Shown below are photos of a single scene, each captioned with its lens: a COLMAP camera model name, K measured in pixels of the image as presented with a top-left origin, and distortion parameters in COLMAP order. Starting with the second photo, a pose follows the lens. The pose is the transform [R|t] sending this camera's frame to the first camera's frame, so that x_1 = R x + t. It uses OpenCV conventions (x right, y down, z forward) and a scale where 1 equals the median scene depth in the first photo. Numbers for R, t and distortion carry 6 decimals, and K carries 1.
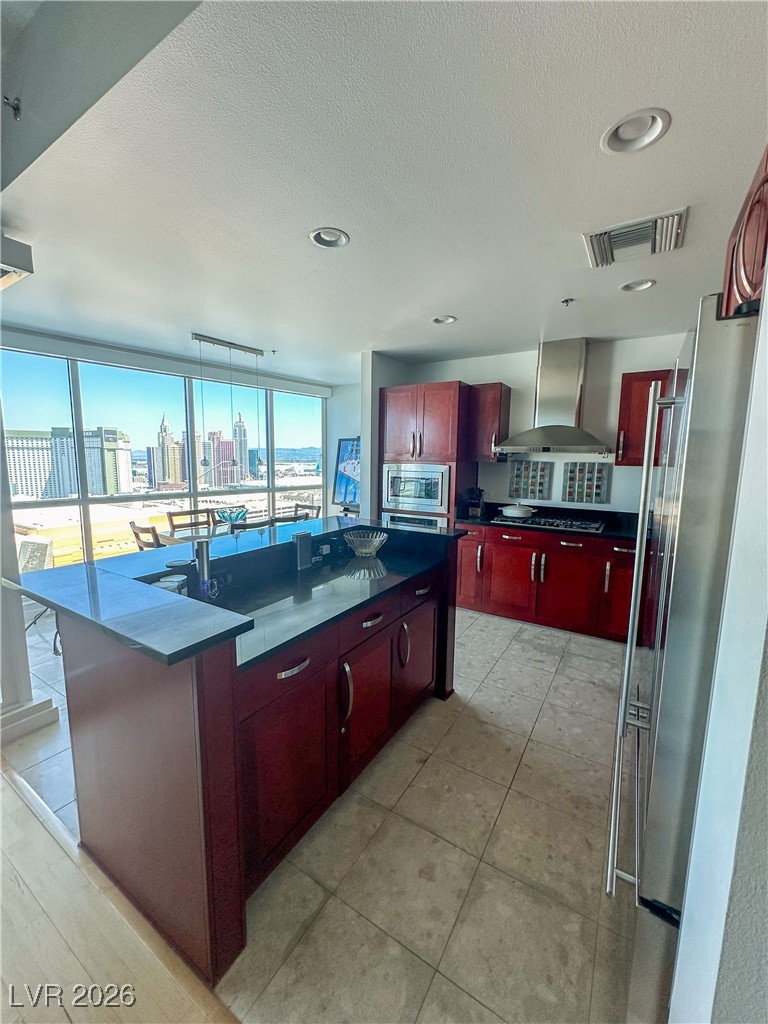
lens RADIAL K [[410.7, 0, 391.8], [0, 410.7, 504.3], [0, 0, 1]] dist [-0.000253, 0.000242]
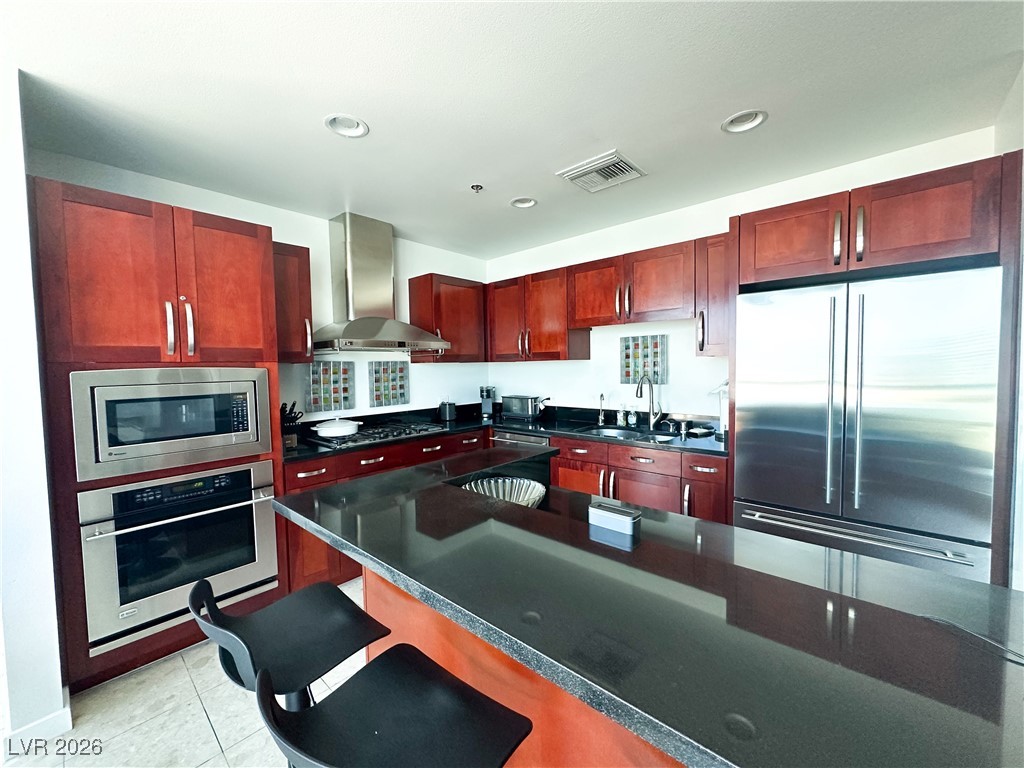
lens RADIAL K [[410.7, 0, 509.8], [0, 410.7, 382.6], [0, 0, 1]] dist [-0.000253, 0.000242]
pose [[0.197745, -0.057687, 0.978555, -0.328728], [0.136493, 0.990162, 0.030789, -0.041792], [-0.970704, 0.127478, 0.203673, 0.506679]]
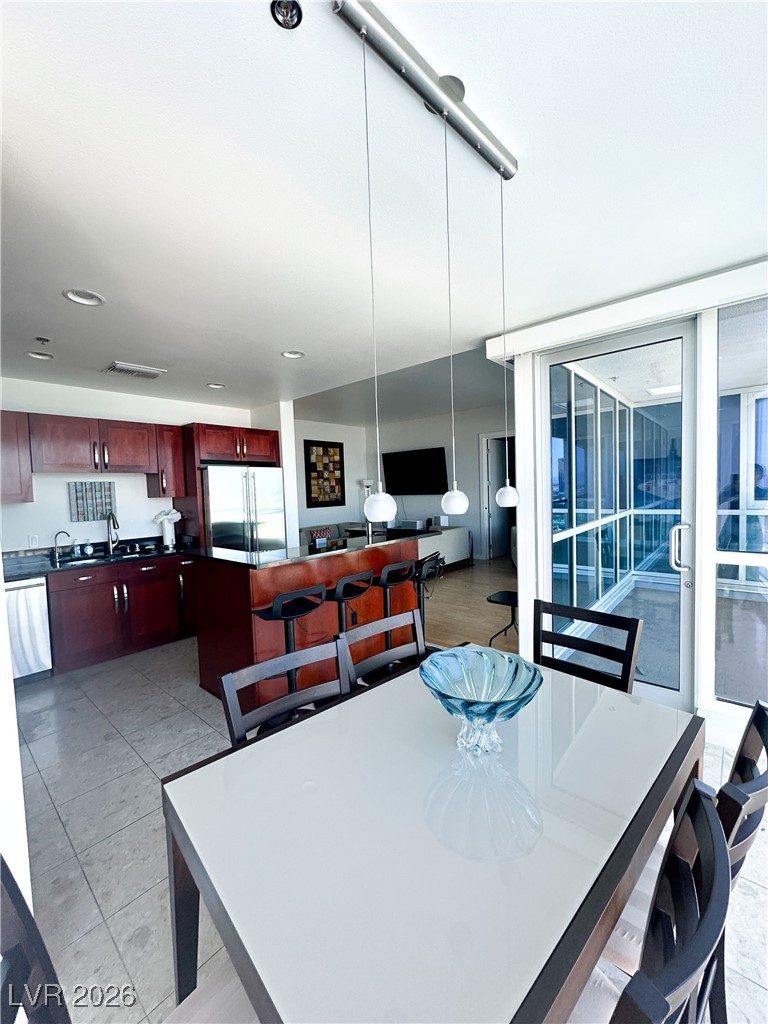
lens RADIAL K [[410.7, 0, 384.2], [0, 410.7, 515.3], [0, 0, 1]] dist [-0.000253, 0.000242]
pose [[-0.985952, 0.012272, 0.166579, -0.356872], [0.043676, 0.981541, 0.186200, -0.139571], [-0.161220, 0.190859, -0.968288, 1.219089]]
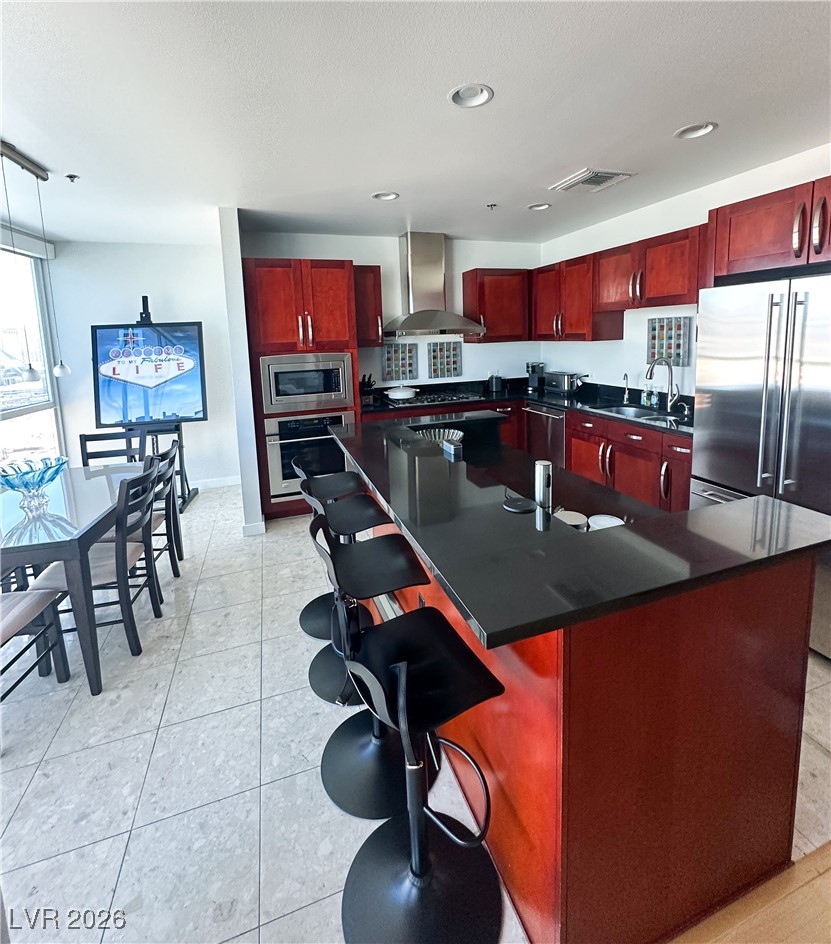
lens RADIAL K [[439.2, 0, 411.6], [0, 439.2, 385.9], [0, 0, 1]] dist [0.003098, 0.000049]
pose [[0.649390, -0.121246, 0.750728, -0.464835], [0.131142, 0.990273, 0.046495, -0.044991], [-0.749063, 0.068258, 0.658973, 0.245617]]
